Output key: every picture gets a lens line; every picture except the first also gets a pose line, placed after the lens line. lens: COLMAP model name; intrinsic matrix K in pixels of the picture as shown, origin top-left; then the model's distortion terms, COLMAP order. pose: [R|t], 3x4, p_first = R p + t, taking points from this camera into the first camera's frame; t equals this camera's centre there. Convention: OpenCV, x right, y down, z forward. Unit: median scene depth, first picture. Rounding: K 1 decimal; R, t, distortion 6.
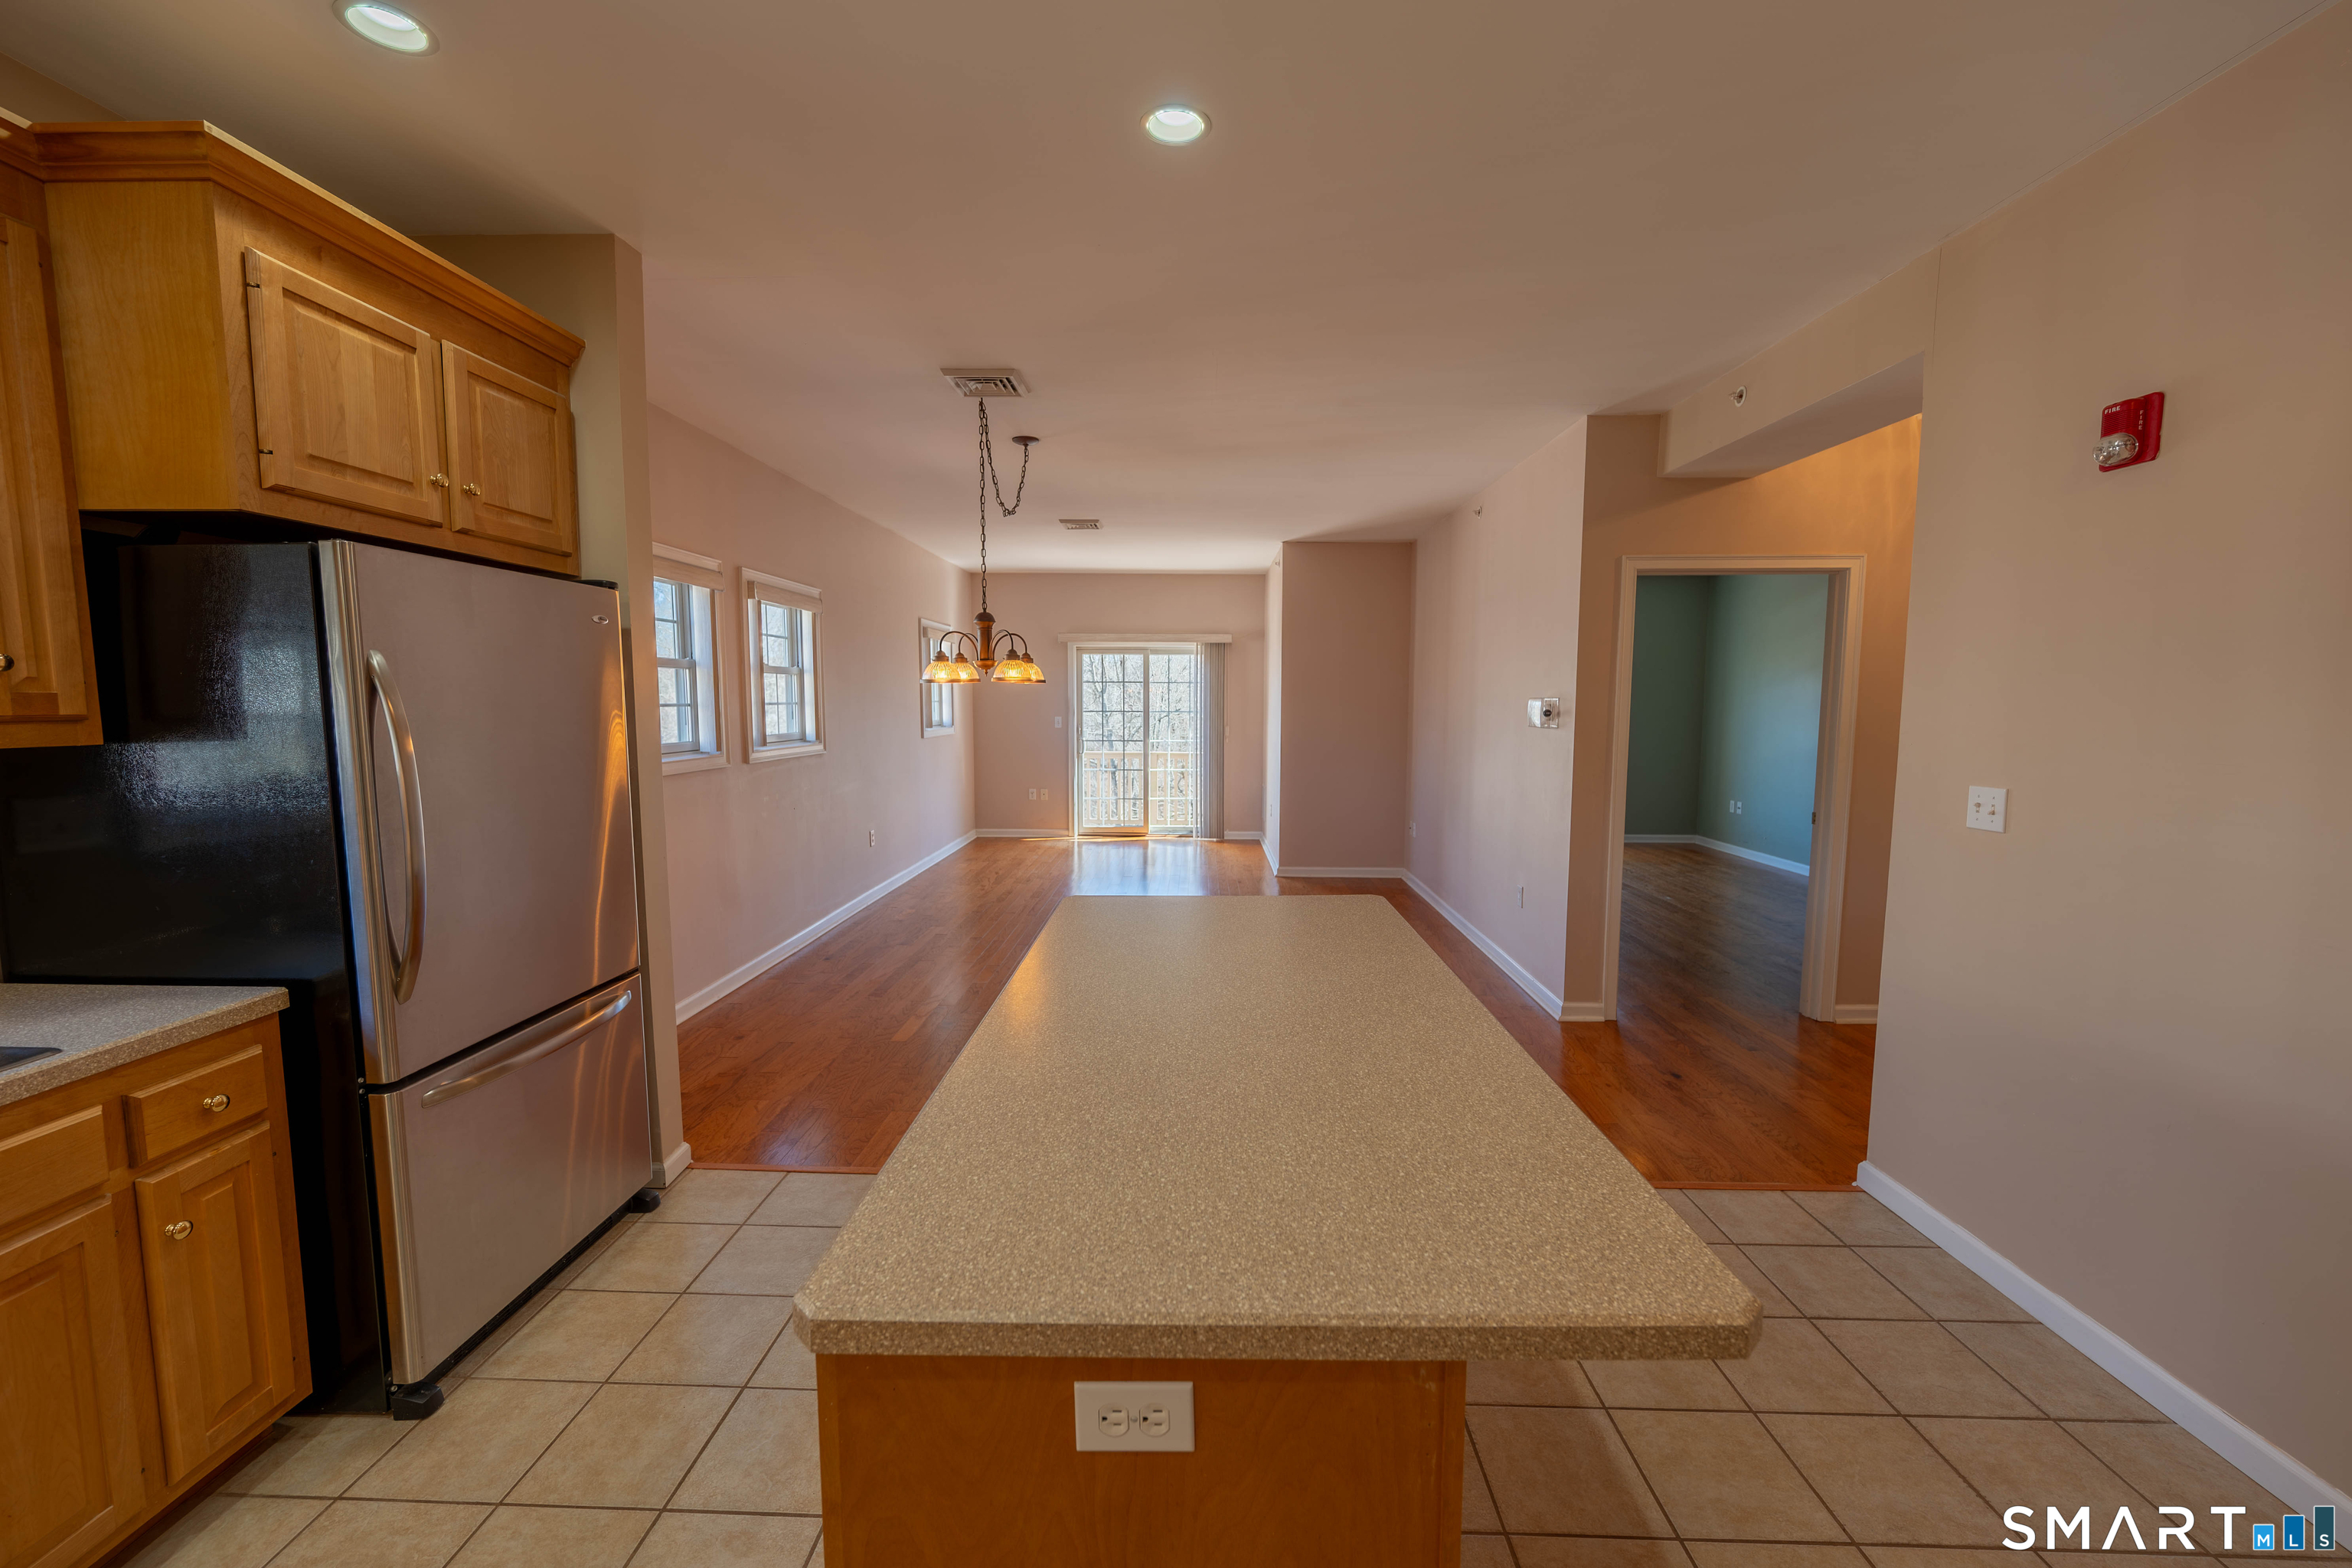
lens RADIAL K [[932.2, 0, 1188.4], [0, 932.2, 779.9], [0, 0, 1]] dist [0.000557, -0.001378]
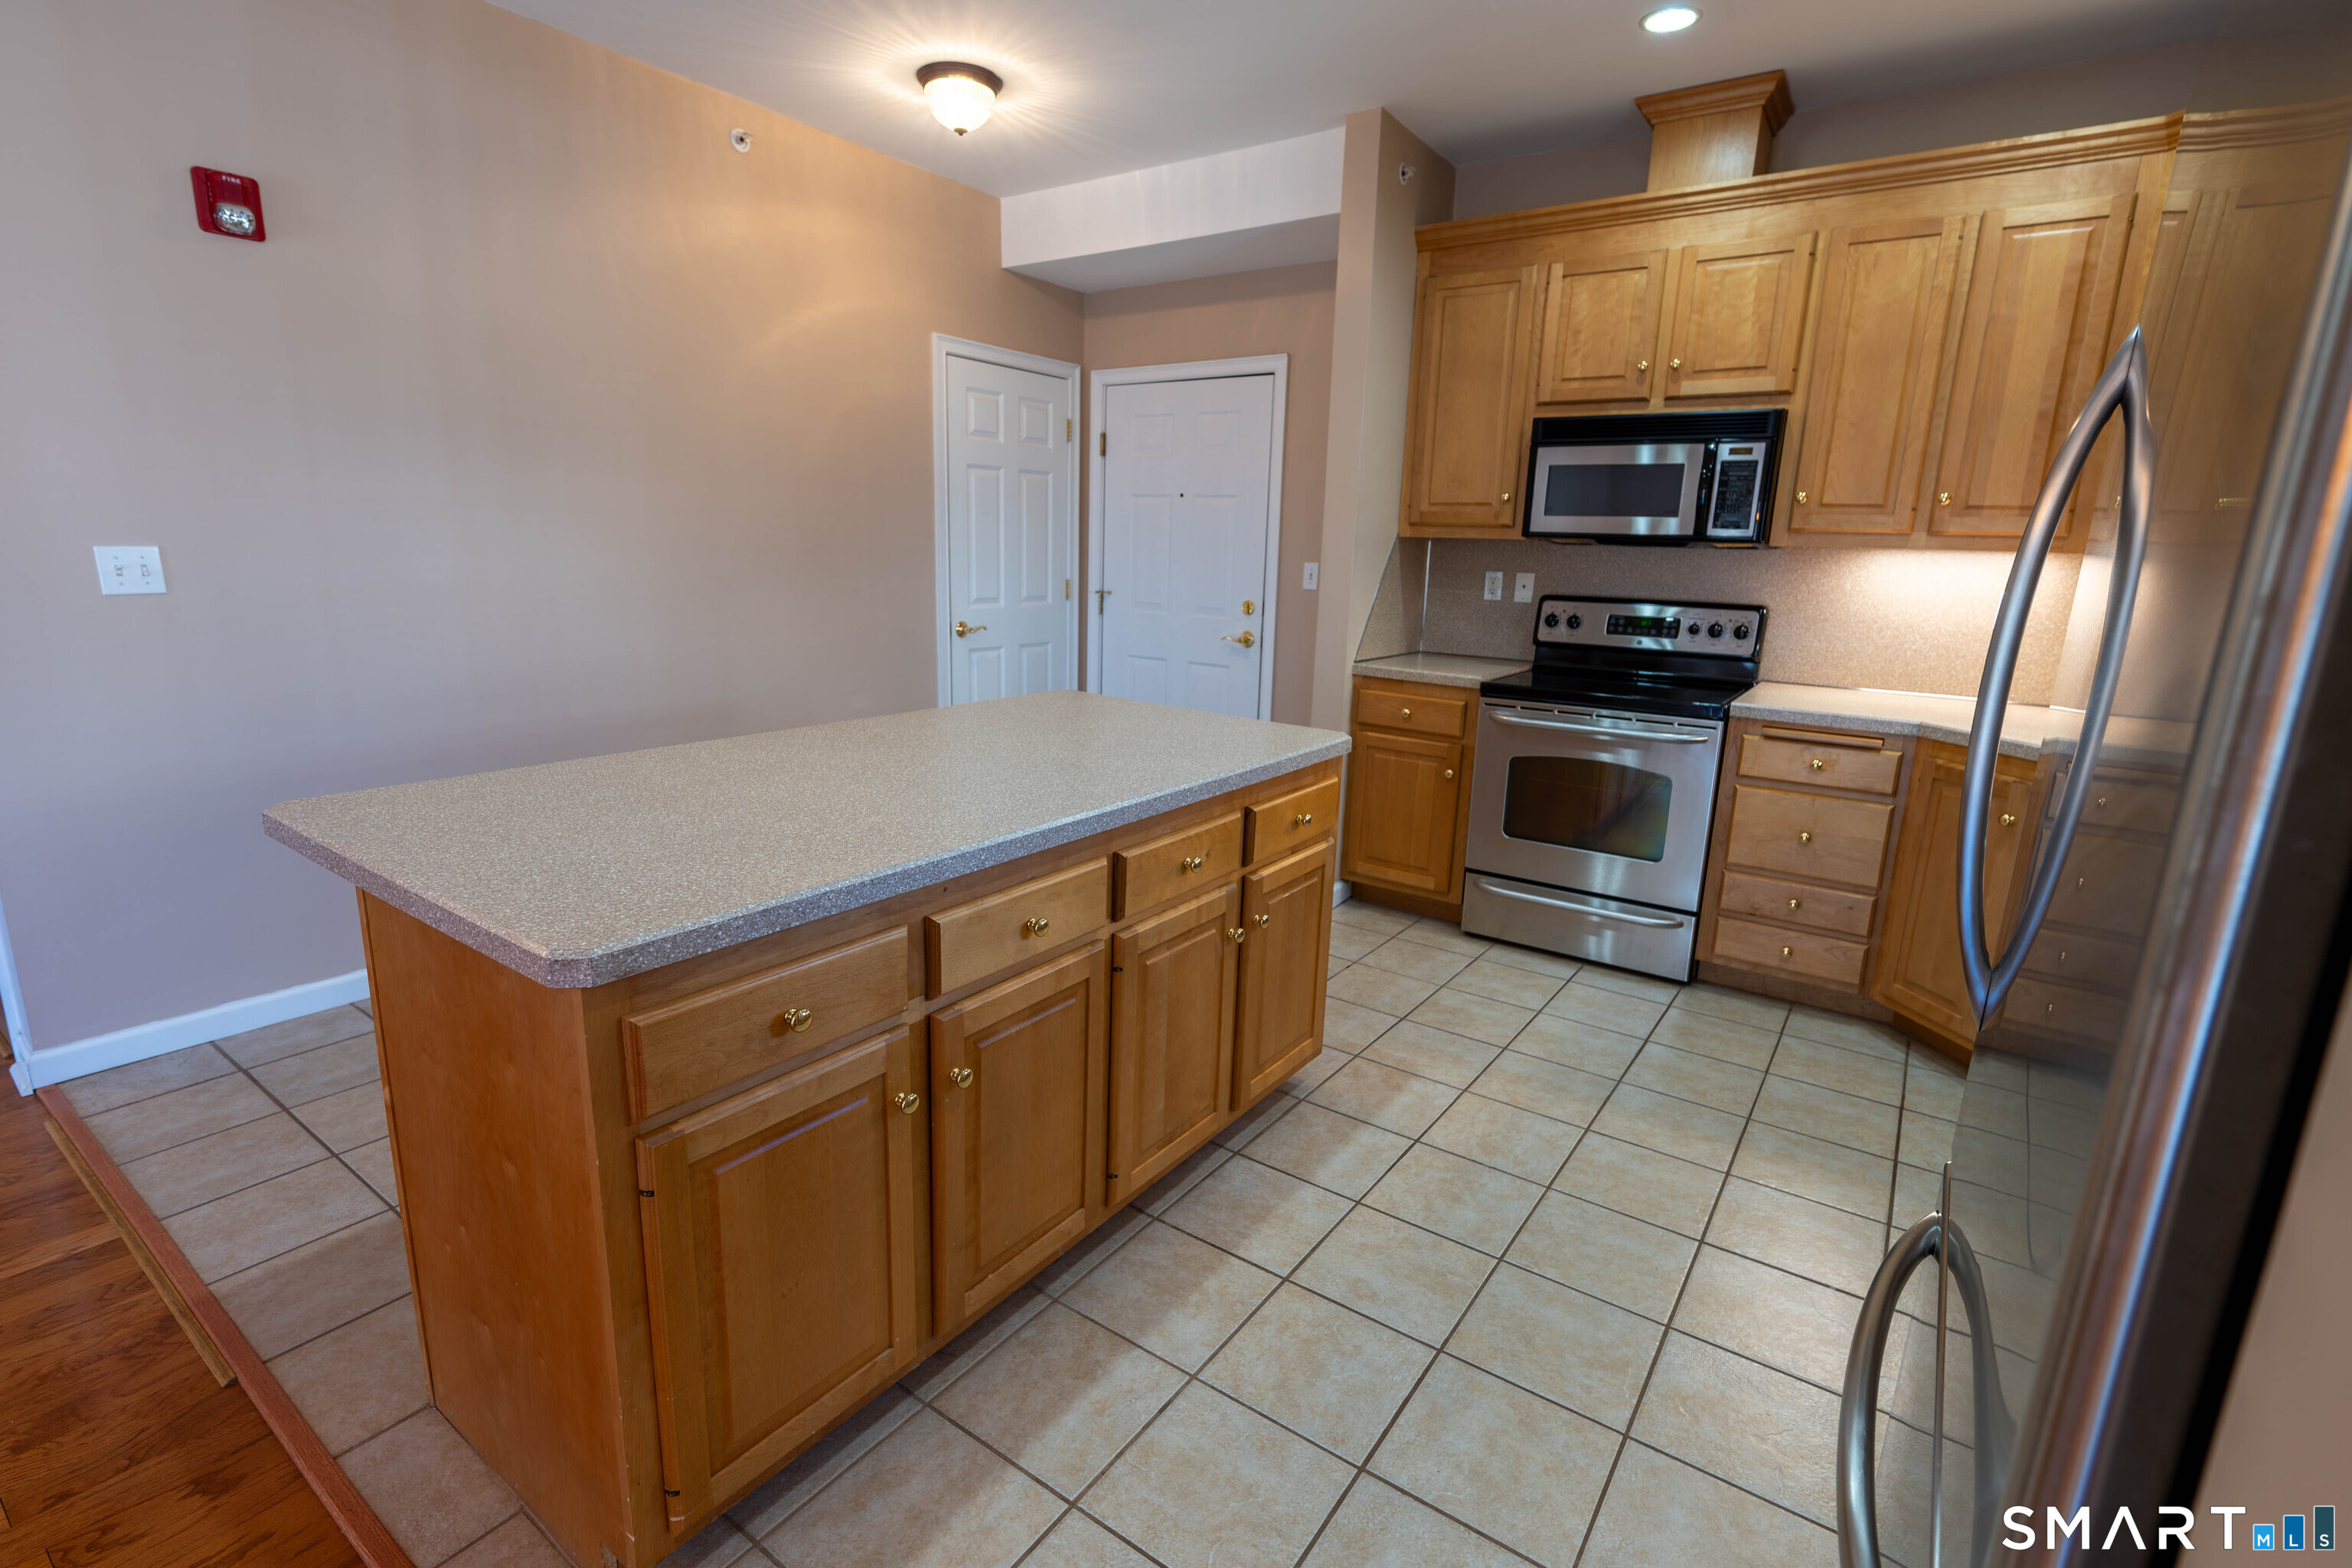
lens RADIAL K [[1080.0, 0, 1167.0], [0, 1080.0, 778.4], [0, 0, 1]] dist [-0.000358, 0.000095]
pose [[-0.818604, -0.152543, 0.553731, -0.553829], [0.017375, 0.957068, 0.289341, -0.058330], [-0.574096, 0.246477, -0.780809, 1.208814]]
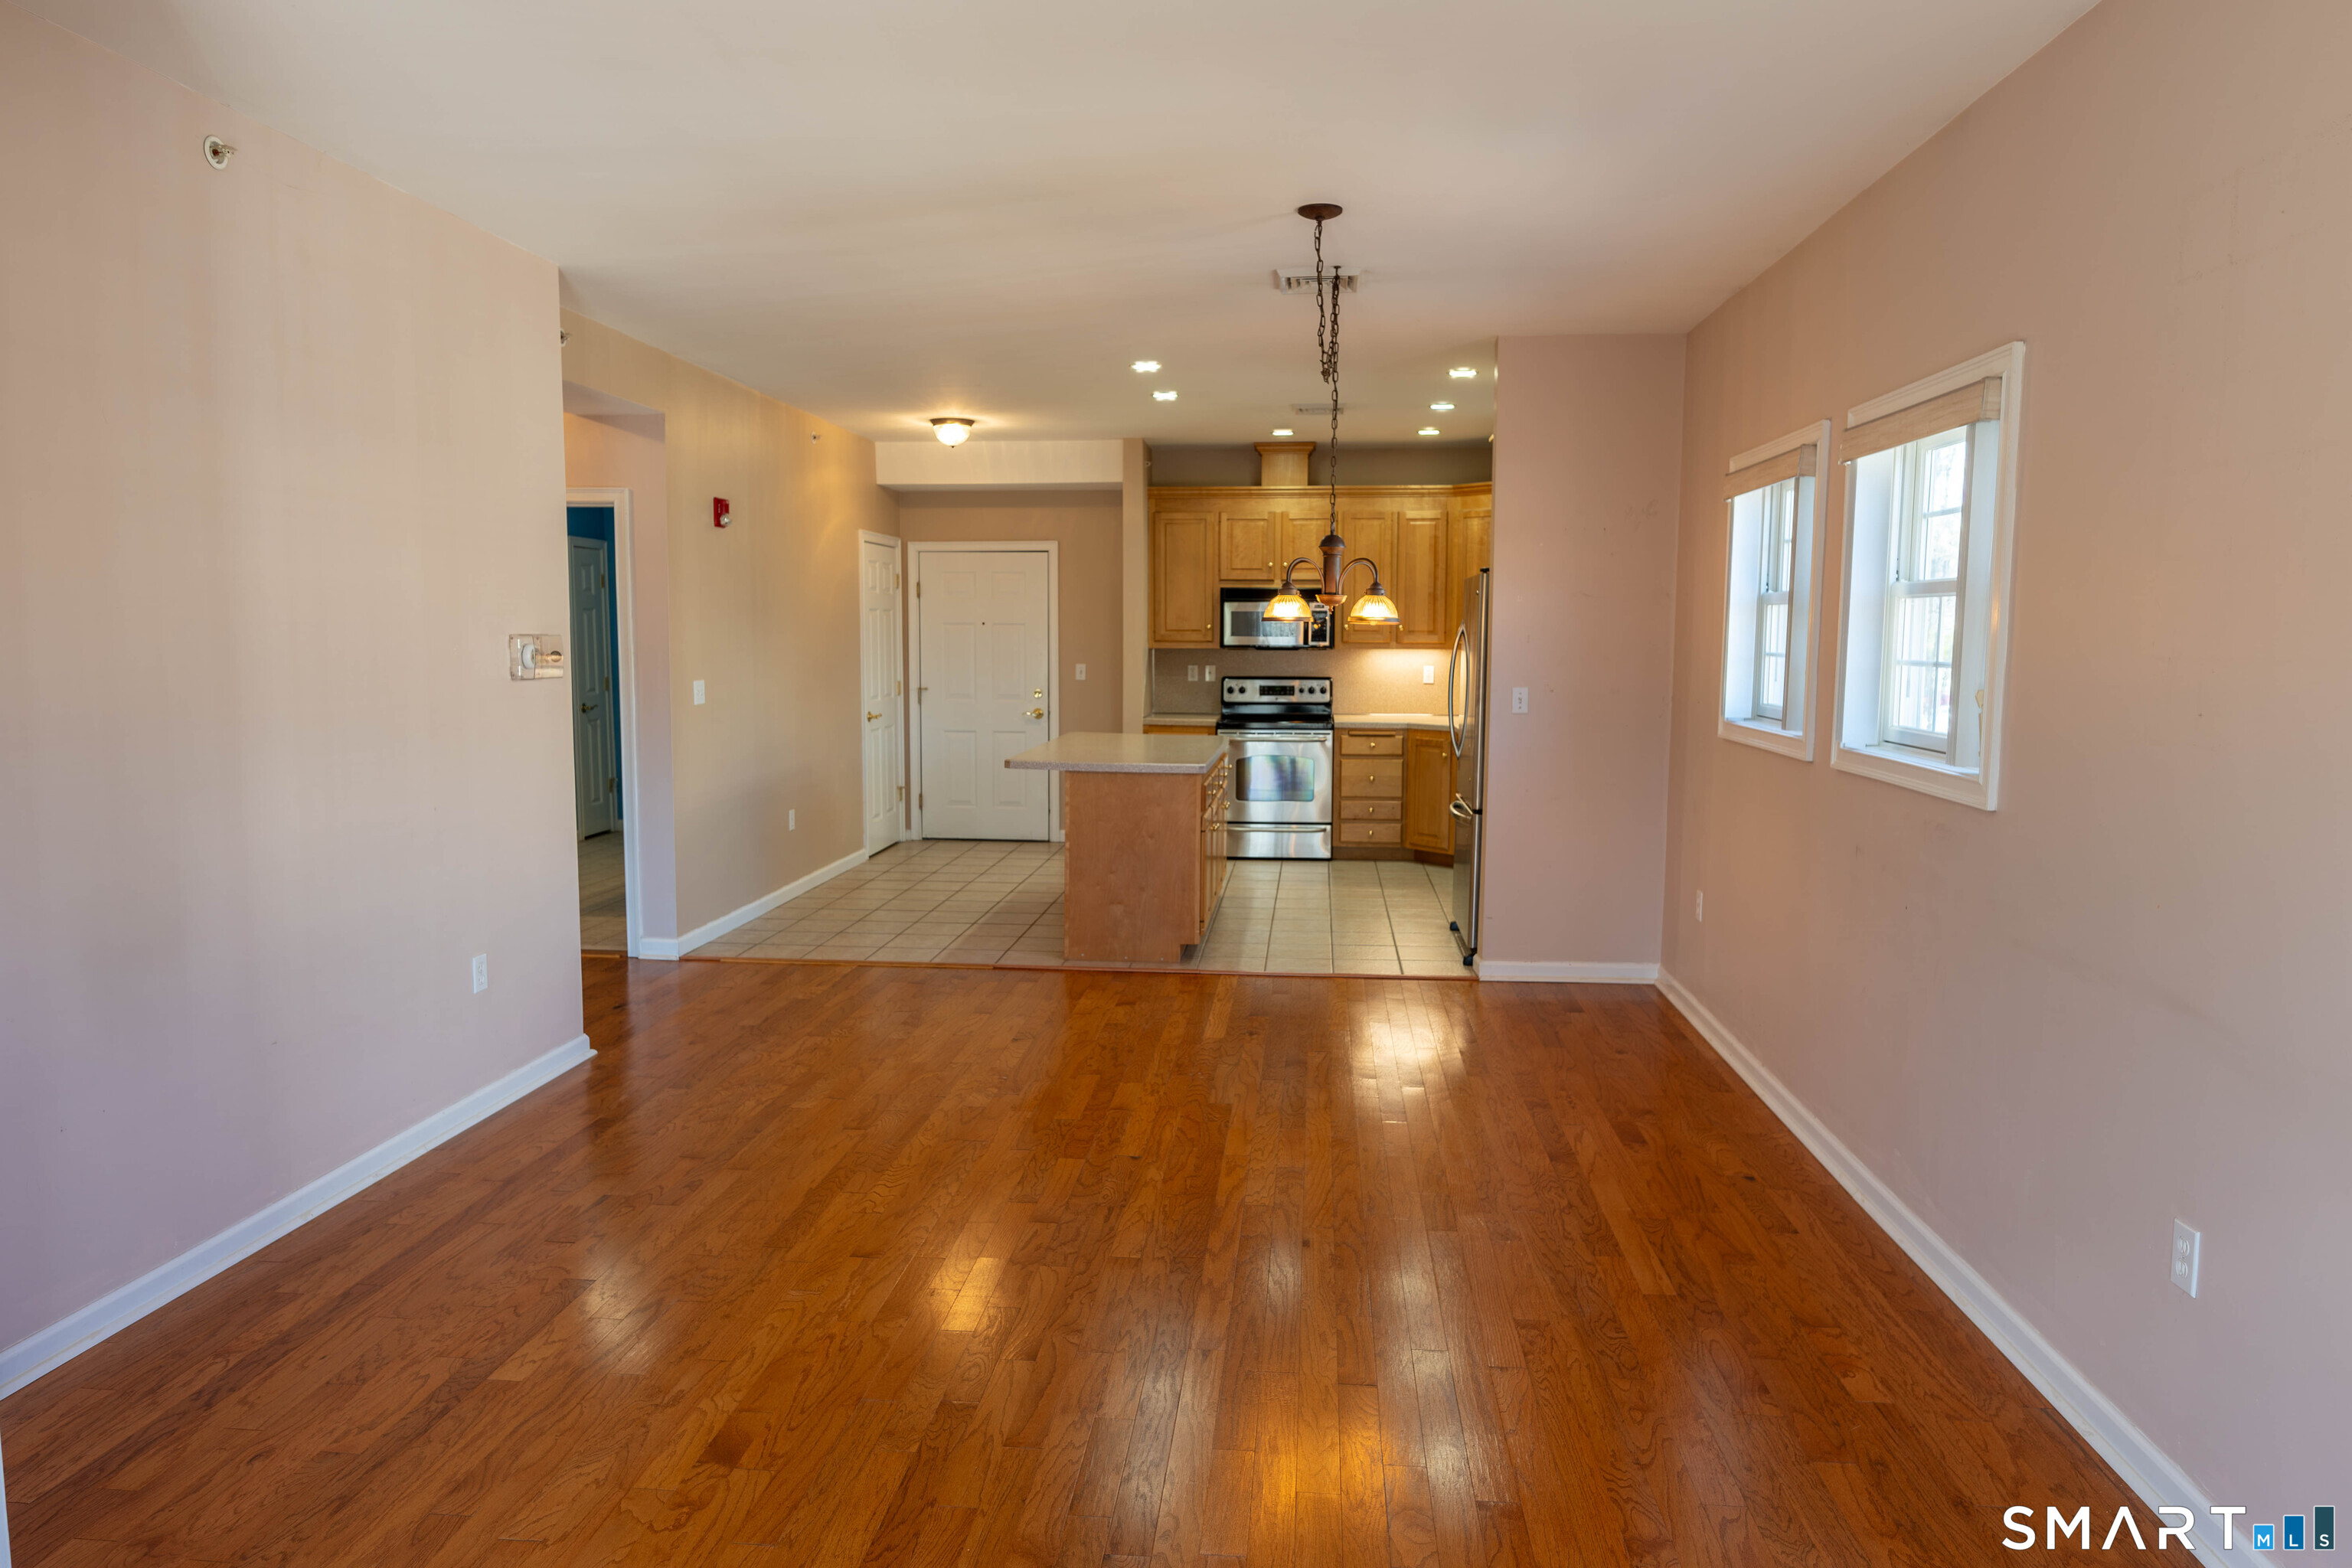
lens RADIAL K [[1471.5, 0, 1146.3], [0, 1471.5, 778.7], [0, 0, 1]] dist [-0.007000, 0.005524]
pose [[-0.994739, -0.018258, 0.100798, -0.291134], [0.001127, 0.981977, 0.188996, -0.324156], [-0.102432, 0.188115, -0.976791, 3.500871]]
